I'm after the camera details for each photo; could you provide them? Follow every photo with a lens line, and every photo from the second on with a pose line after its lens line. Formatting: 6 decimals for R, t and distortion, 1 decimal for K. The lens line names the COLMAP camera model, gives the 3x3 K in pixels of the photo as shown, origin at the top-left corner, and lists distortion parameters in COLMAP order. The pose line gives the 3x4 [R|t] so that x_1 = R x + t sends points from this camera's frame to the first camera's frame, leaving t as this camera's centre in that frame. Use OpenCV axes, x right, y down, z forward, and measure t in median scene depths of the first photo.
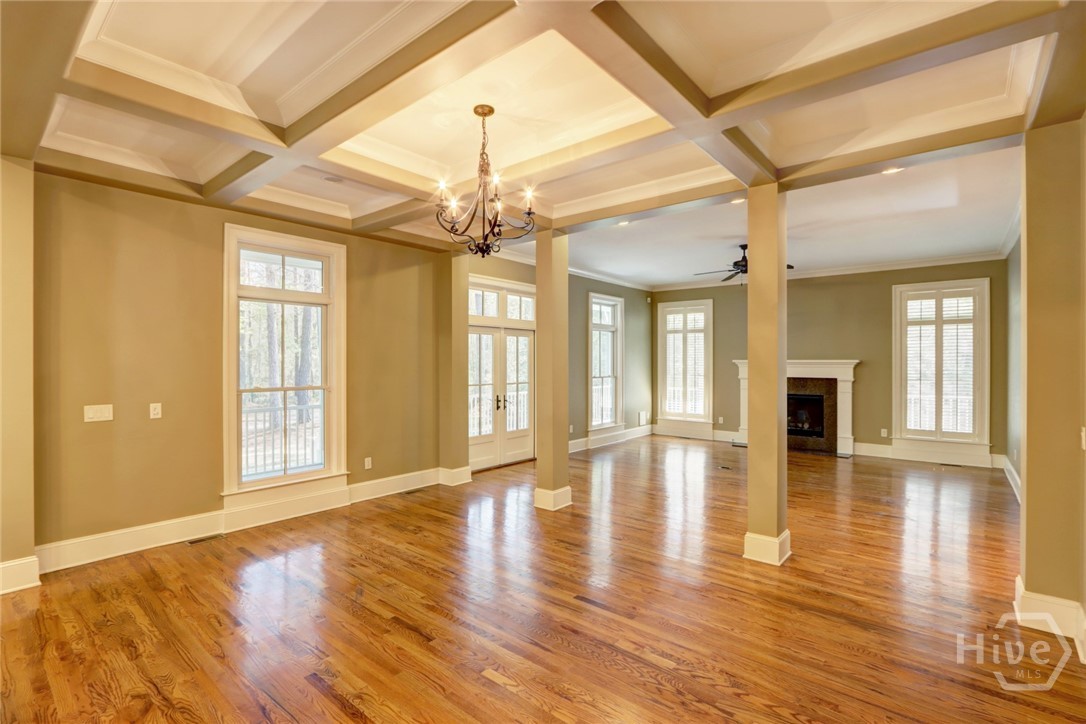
lens RADIAL K [[508.7, 0, 522.3], [0, 508.7, 370.8], [0, 0, 1]] dist [-0.013919, 0.001185]
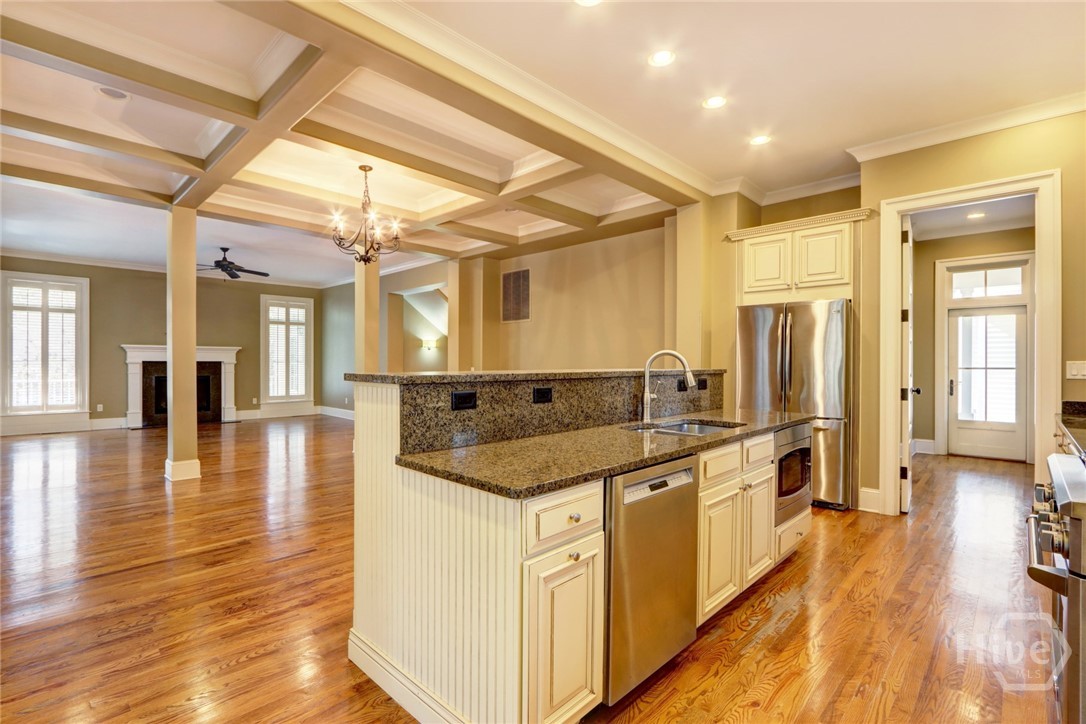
lens RADIAL K [[508.7, 0, 532.9], [0, 508.7, 355.2], [0, 0, 1]] dist [-0.013919, 0.001185]
pose [[0.077003, 0.014647, 0.996923, -0.647863], [0.014160, 0.999775, -0.015783, 0.033871], [-0.996930, 0.015331, 0.076779, 0.160342]]
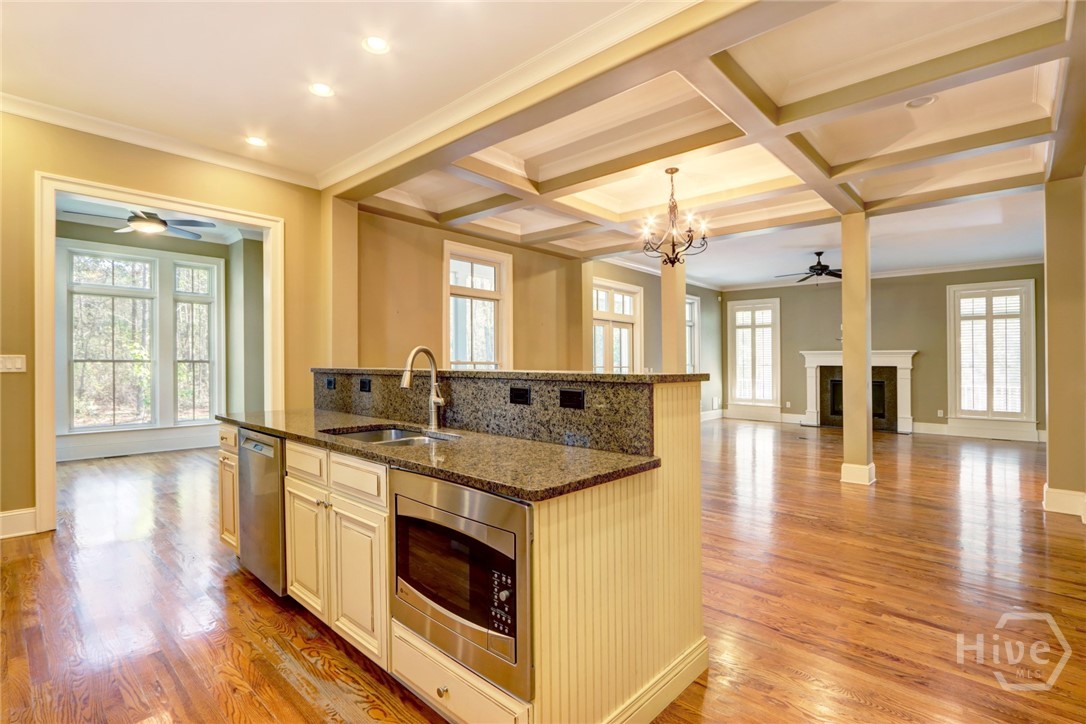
lens RADIAL K [[508.7, 0, 518.8], [0, 508.7, 358.7], [0, 0, 1]] dist [-0.013919, 0.001185]
pose [[0.997823, 0.008106, -0.065455, -0.181825], [-0.009838, 0.999609, -0.026185, 0.041465], [0.065217, 0.026772, 0.997512, -0.228359]]
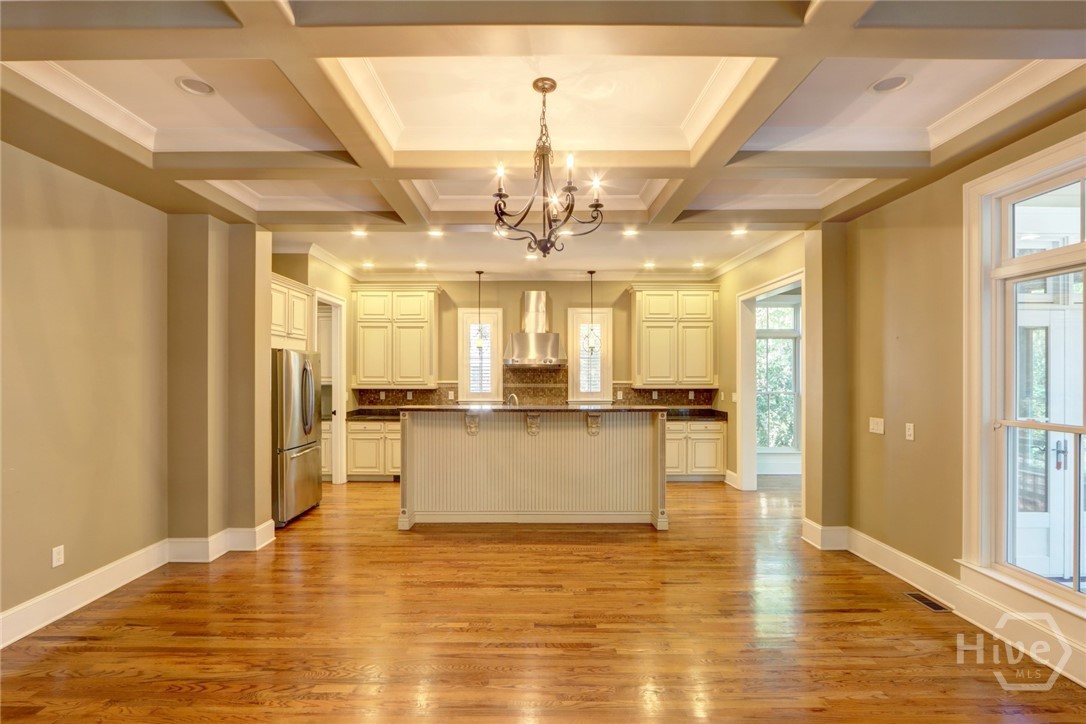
lens RADIAL K [[508.7, 0, 541.3], [0, 508.7, 384.0], [0, 0, 1]] dist [-0.013919, 0.001185]
pose [[-0.749048, 0.010611, -0.662431, 0.201536], [-0.014917, 0.999348, 0.032876, -0.014151], [0.662348, 0.034507, -0.748401, 0.689105]]
